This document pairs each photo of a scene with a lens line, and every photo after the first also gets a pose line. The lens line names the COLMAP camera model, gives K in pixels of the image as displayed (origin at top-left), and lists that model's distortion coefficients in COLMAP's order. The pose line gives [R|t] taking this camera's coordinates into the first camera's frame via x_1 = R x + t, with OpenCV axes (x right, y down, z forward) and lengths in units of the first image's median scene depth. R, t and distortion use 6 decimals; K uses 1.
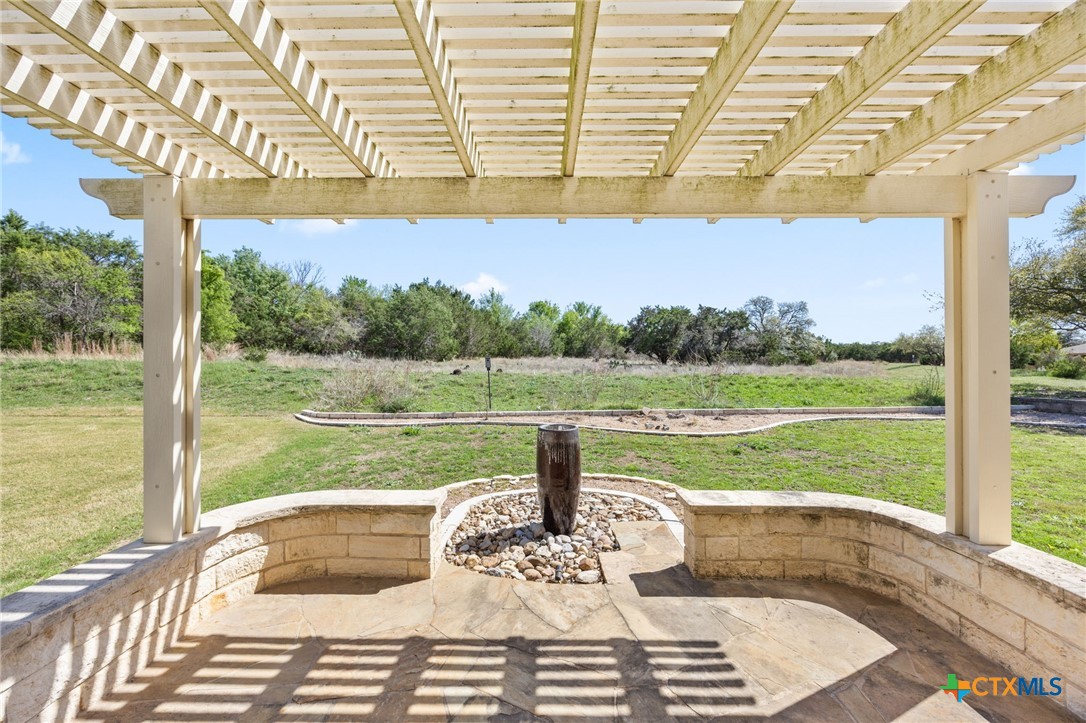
lens RADIAL K [[415.3, 0, 539.9], [0, 415.3, 361.9], [0, 0, 1]] dist [-0.003336, 0.000251]
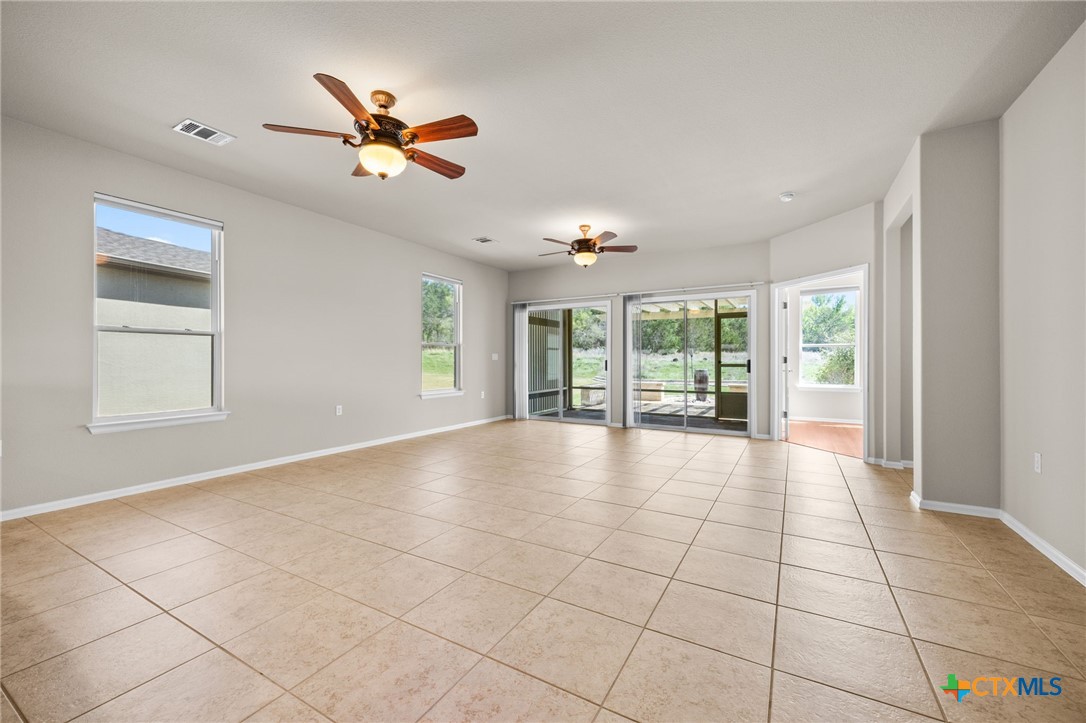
lens RADIAL K [[438.4, 0, 540.3], [0, 438.4, 358.3], [0, 0, 1]] dist [0.001230, 0.000036]
pose [[0.871505, 0.000716, -0.490387, 0.139090], [-0.000905, 1.000000, -0.000147, 0.016824], [0.490386, 0.000572, 0.871505, -0.573314]]
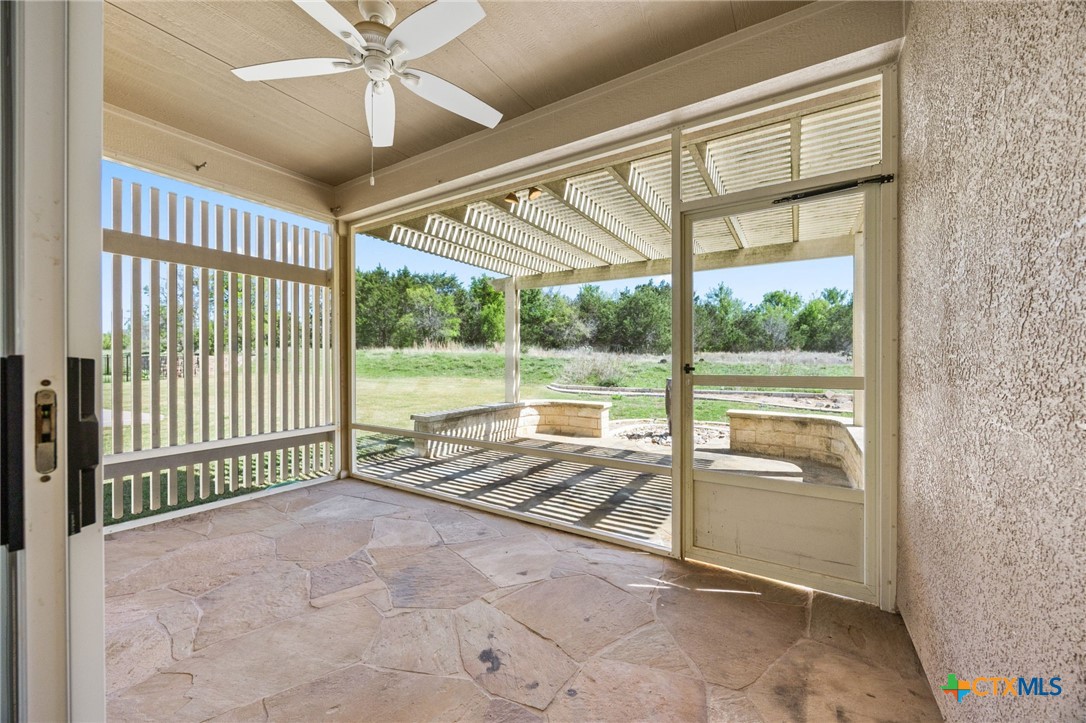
lens RADIAL K [[415.3, 0, 538.7], [0, 415.3, 362.2], [0, 0, 1]] dist [-0.003336, 0.000251]
pose [[0.853272, 0.005586, -0.521436, 0.105261], [-0.002116, 0.999971, 0.007249, 0.017120], [0.521462, -0.005082, 0.853259, -0.186629]]
